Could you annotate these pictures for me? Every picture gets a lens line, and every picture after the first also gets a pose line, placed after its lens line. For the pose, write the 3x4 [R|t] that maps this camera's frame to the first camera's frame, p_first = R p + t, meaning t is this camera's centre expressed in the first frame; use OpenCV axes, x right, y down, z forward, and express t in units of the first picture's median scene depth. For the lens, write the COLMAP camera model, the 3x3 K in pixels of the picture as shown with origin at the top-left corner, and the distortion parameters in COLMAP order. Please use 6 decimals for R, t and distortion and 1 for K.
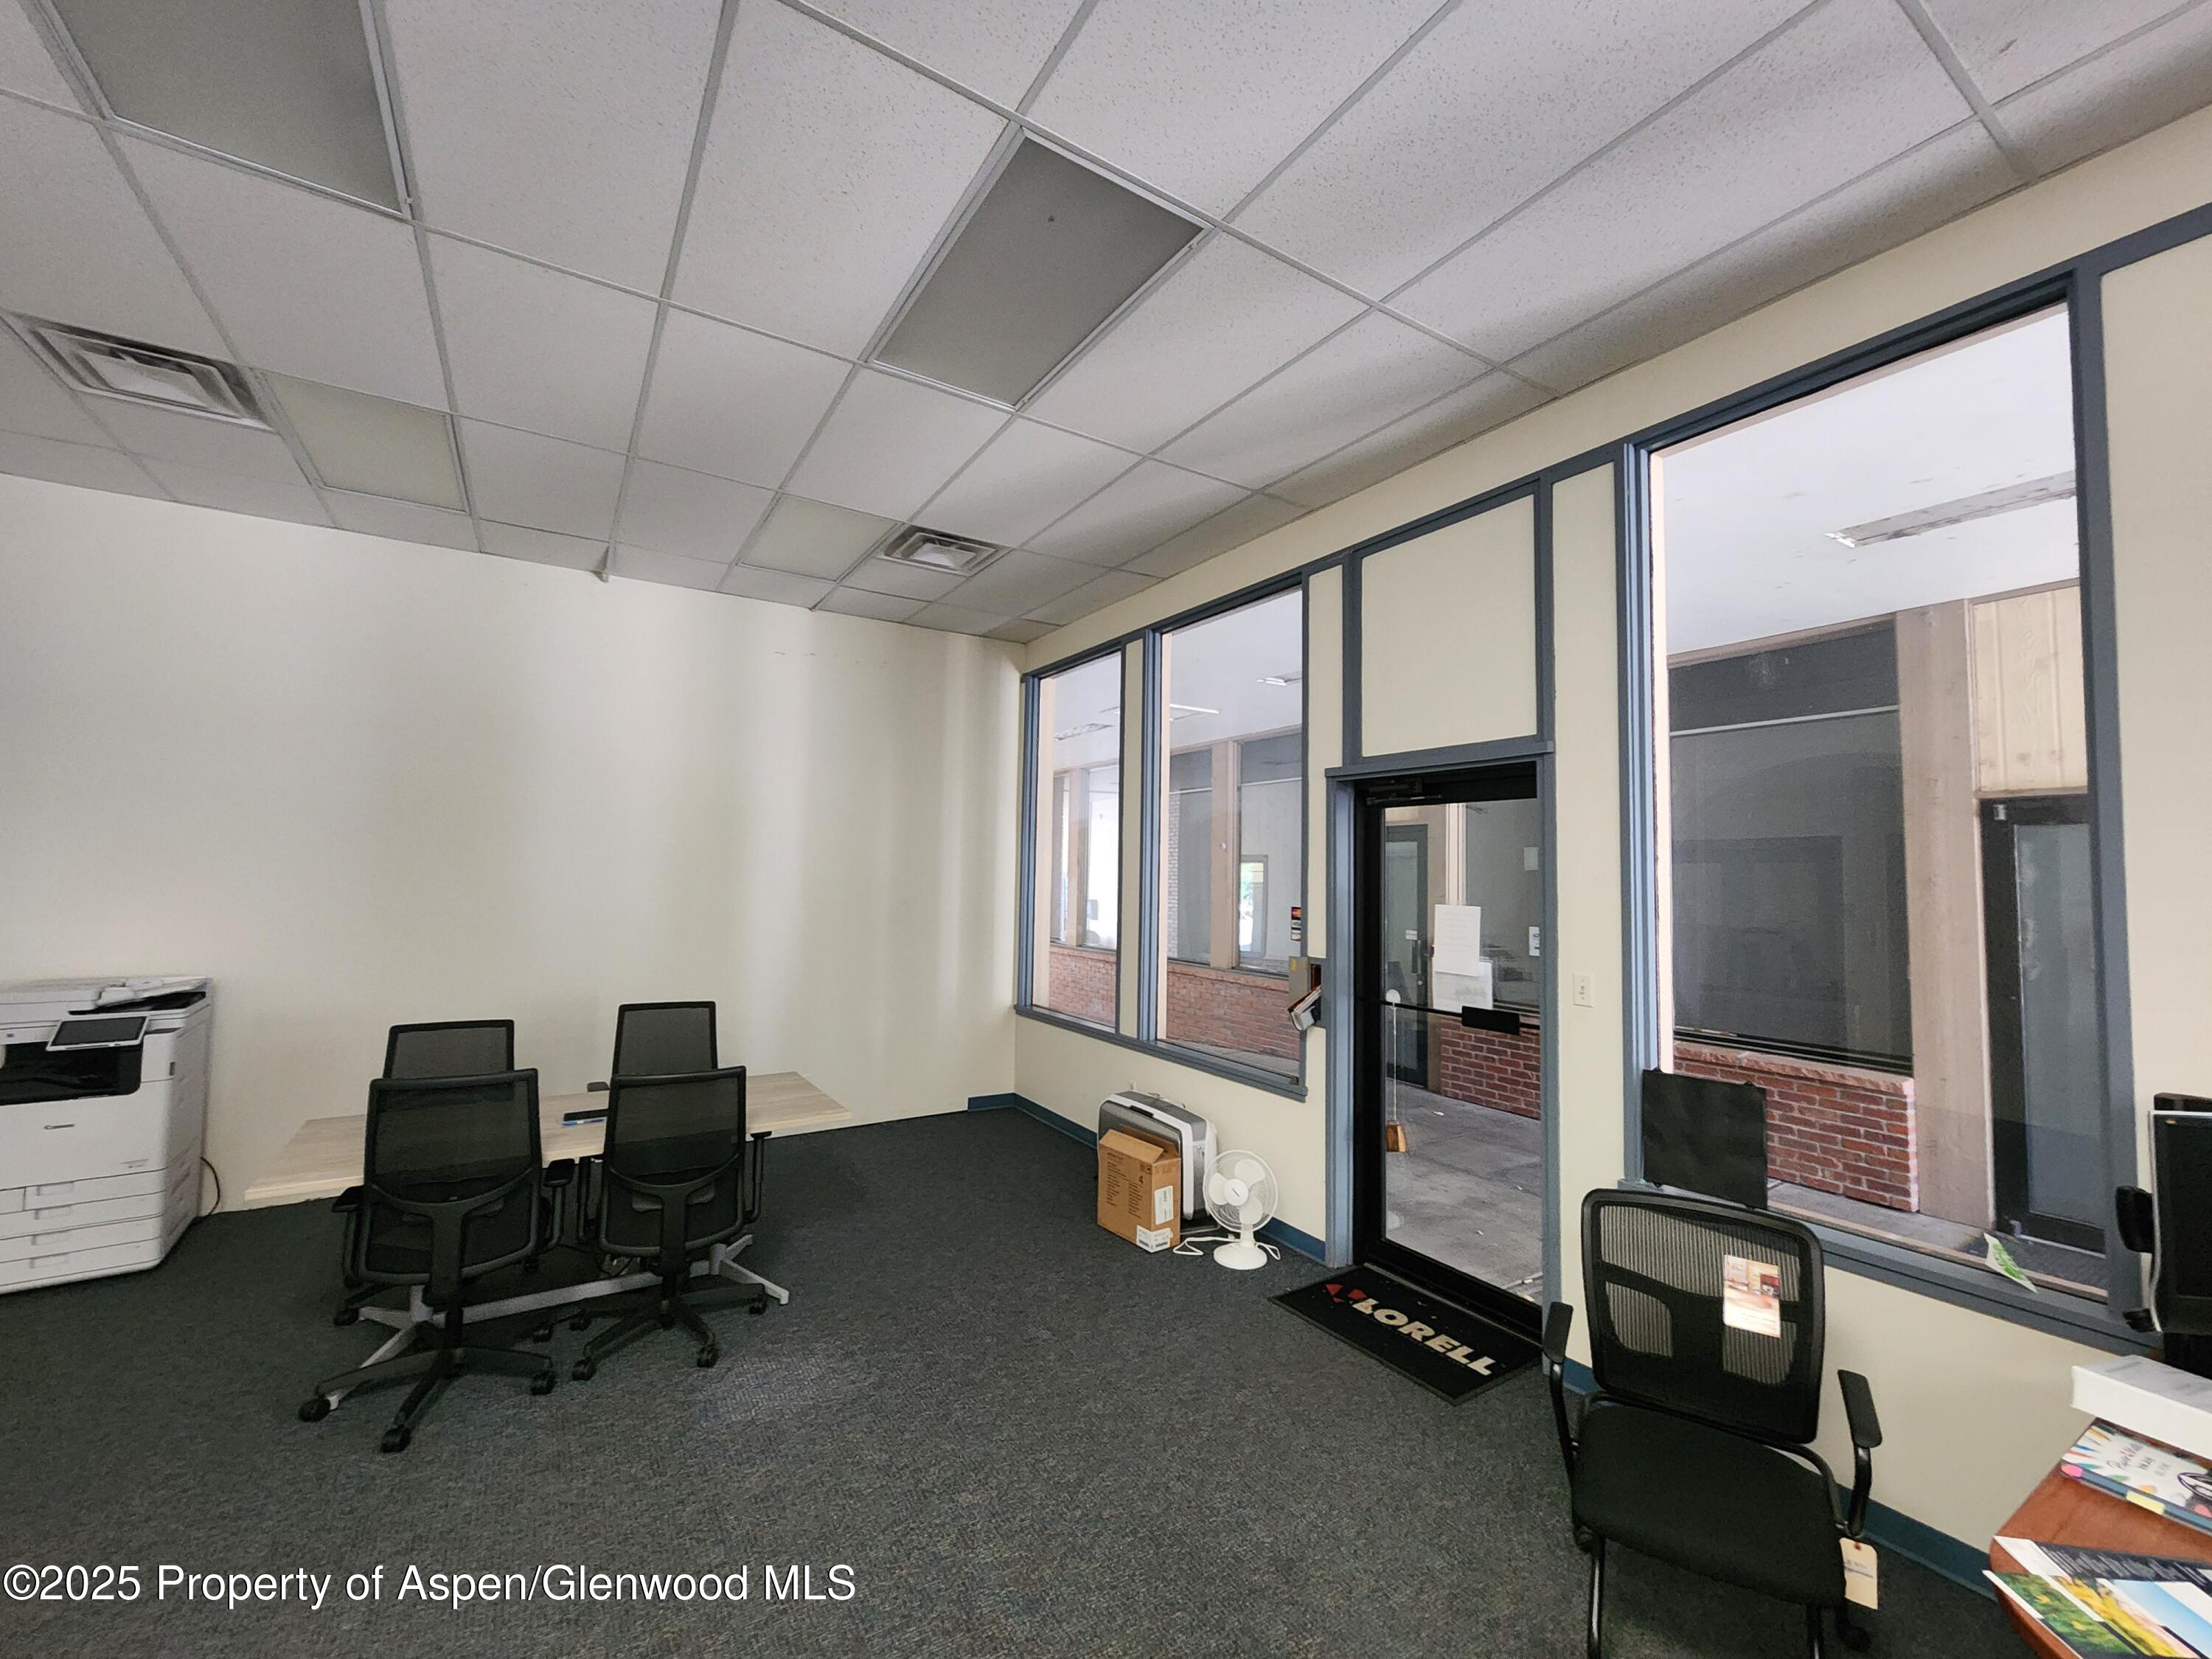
lens RADIAL K [[903.8, 0, 1106.0], [0, 903.8, 829.5], [0, 0, 1]] dist [-0.001372, -0.000571]
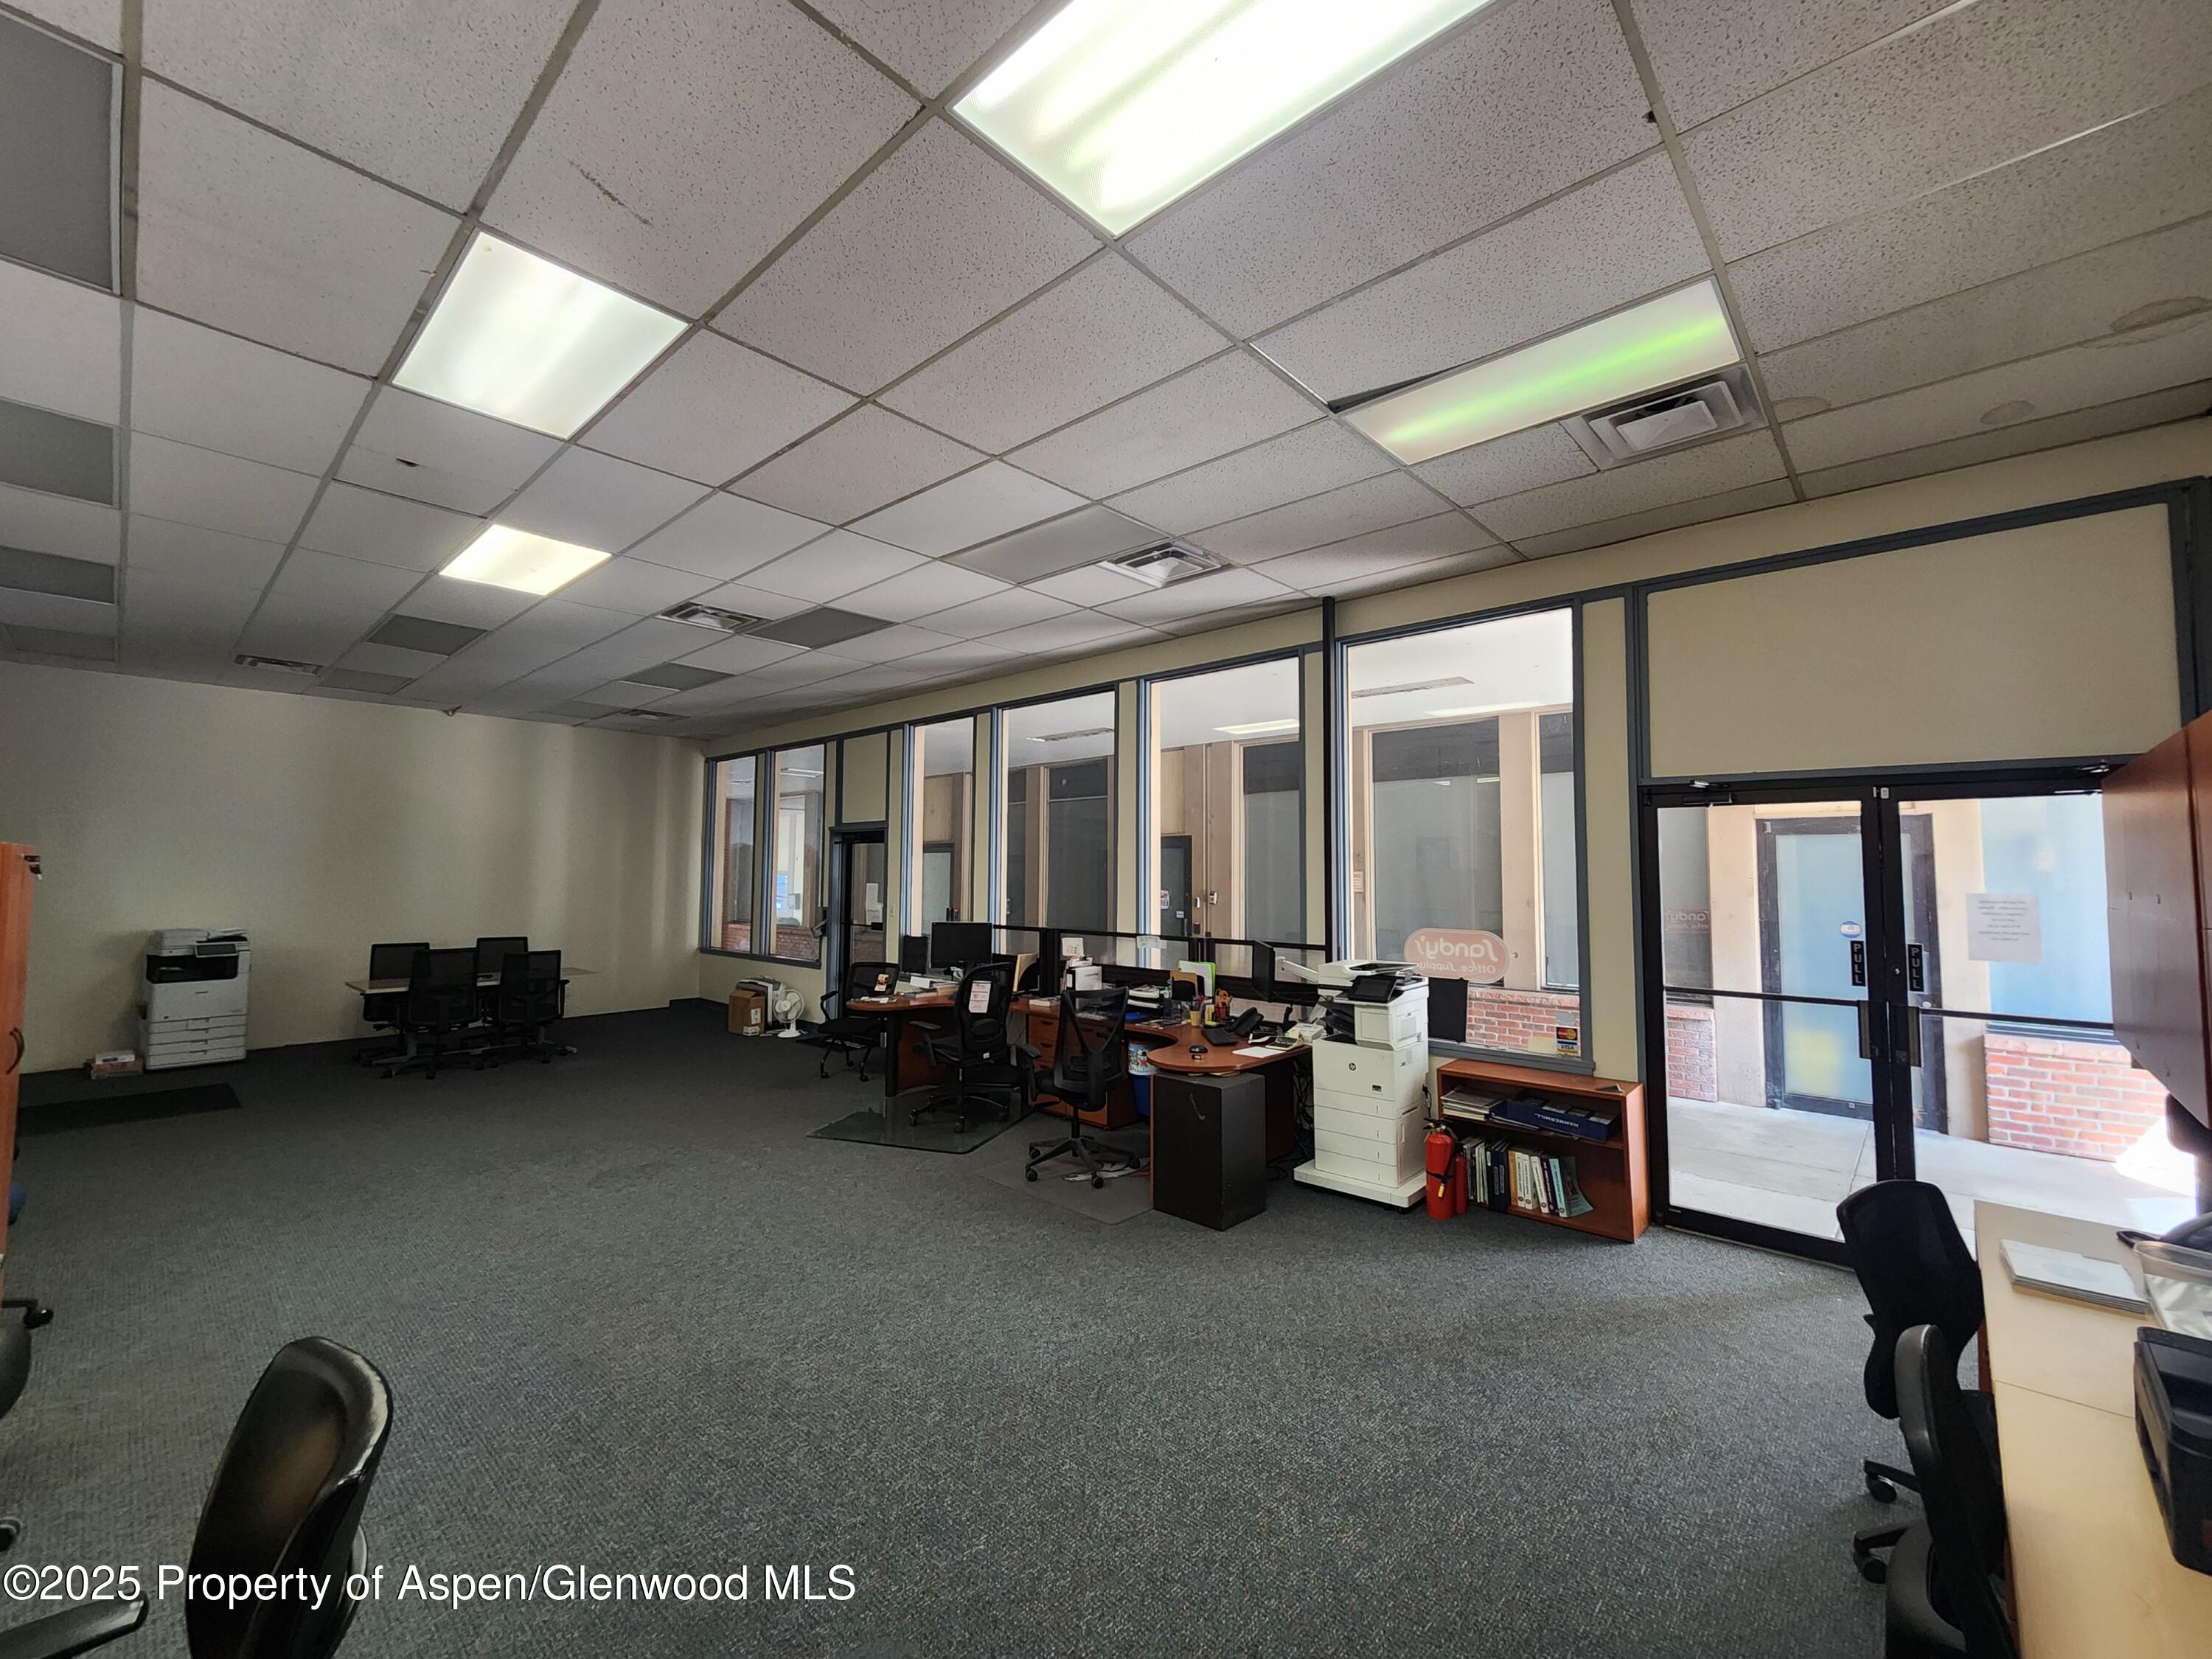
lens RADIAL K [[903.8, 0, 1106.0], [0, 903.8, 829.5], [0, 0, 1]] dist [-0.001372, -0.000571]
pose [[0.963959, 0.004431, 0.266013, 0.310468], [-0.004534, 0.999990, -0.000228, -0.062860], [-0.266011, -0.000986, 0.963969, -1.455396]]
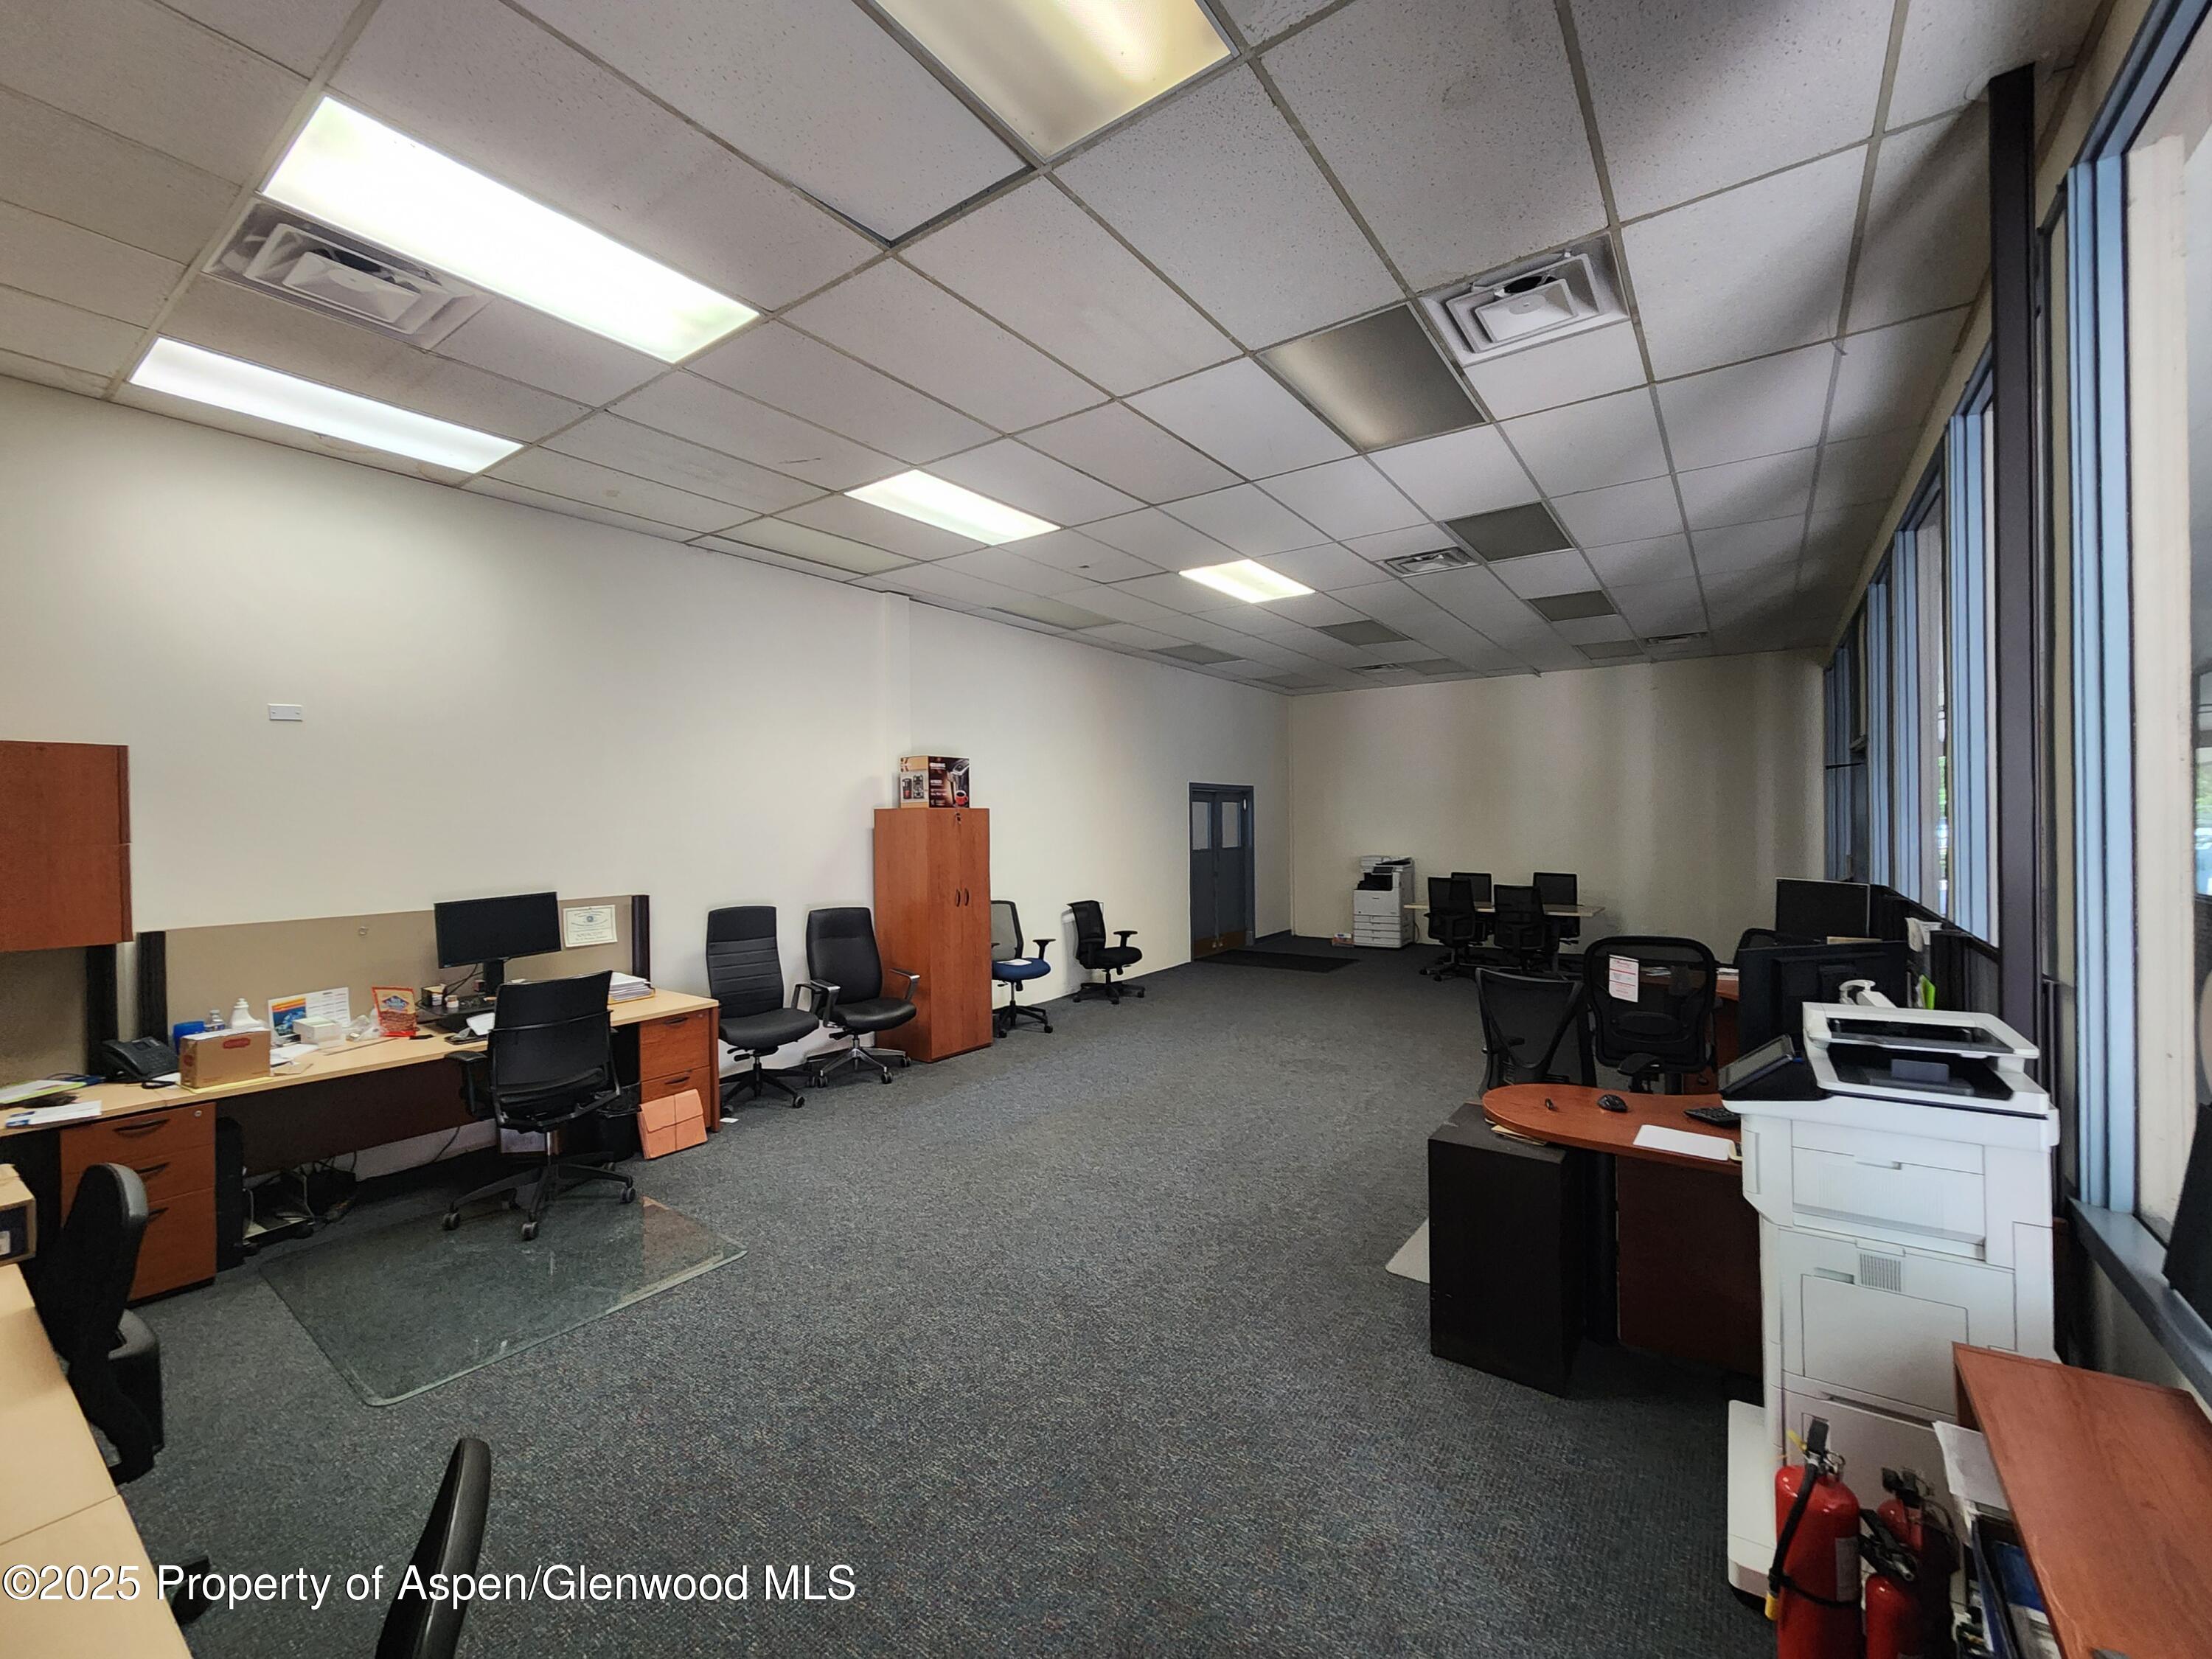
lens RADIAL K [[903.8, 0, 1106.0], [0, 903.8, 829.5], [0, 0, 1]] dist [-0.001372, -0.000571]
pose [[0.387797, -0.006622, -0.921721, 1.235639], [0.057343, 0.998211, 0.016954, -0.019367], [0.919960, -0.059429, 0.387482, -0.958178]]
